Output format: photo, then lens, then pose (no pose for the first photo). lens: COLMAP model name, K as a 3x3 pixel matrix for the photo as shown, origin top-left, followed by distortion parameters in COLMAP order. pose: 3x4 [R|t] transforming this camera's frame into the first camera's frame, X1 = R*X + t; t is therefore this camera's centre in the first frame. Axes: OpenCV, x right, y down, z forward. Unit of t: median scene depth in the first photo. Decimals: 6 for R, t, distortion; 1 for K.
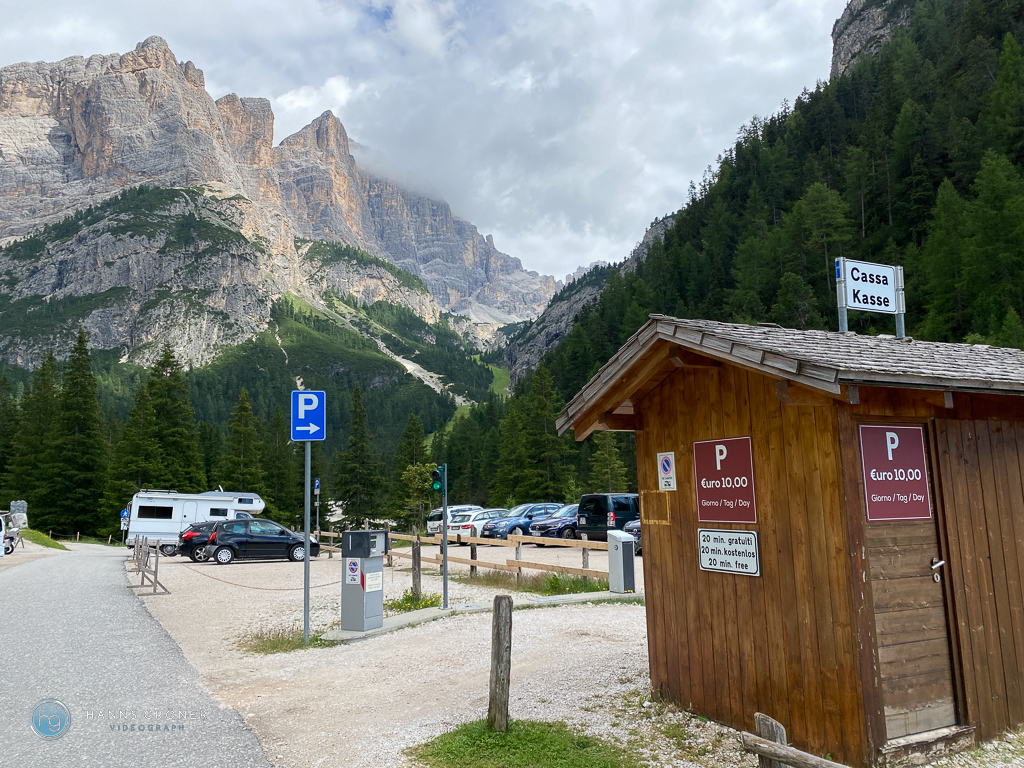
lens RADIAL K [[777.0, 0, 510.4], [0, 777.0, 382.7], [0, 0, 1]] dist [-0.000786, -0.001736]
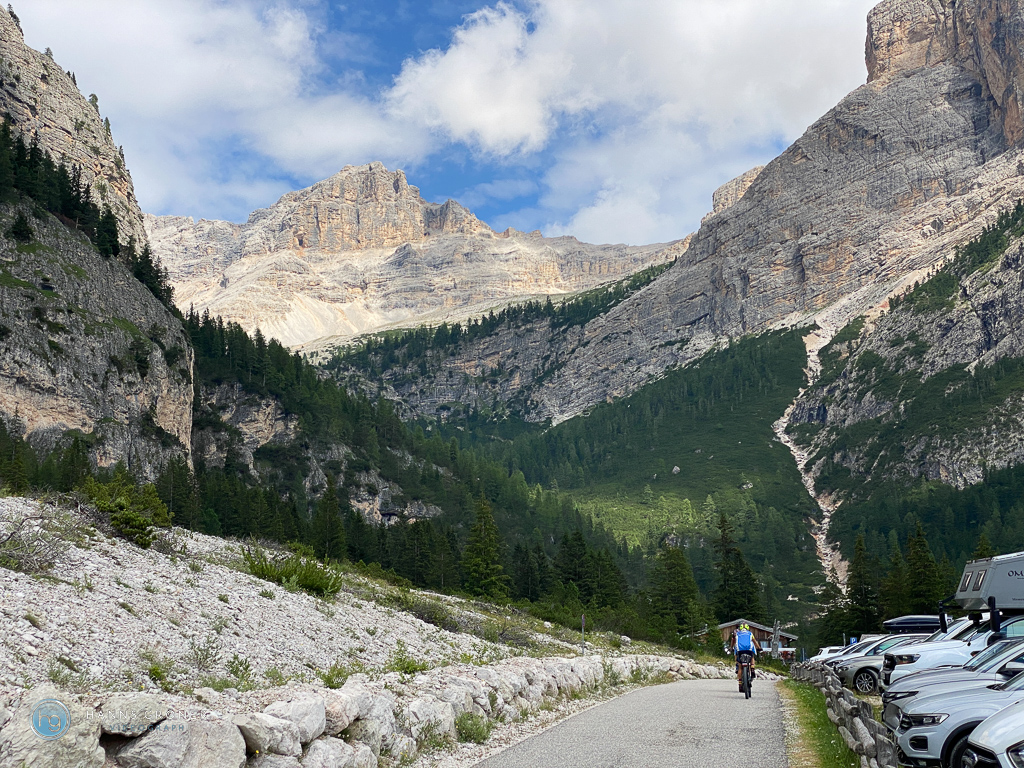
lens RADIAL K [[1555.3, 0, 511.8], [0, 1555.3, 384.3], [0, 0, 1]] dist [0.044844, 0.000000]
pose [[0.659754, -0.130036, -0.740145, 0.069962], [0.089023, 0.991504, -0.094843, -0.010159], [0.746190, -0.003316, 0.665725, -0.085836]]
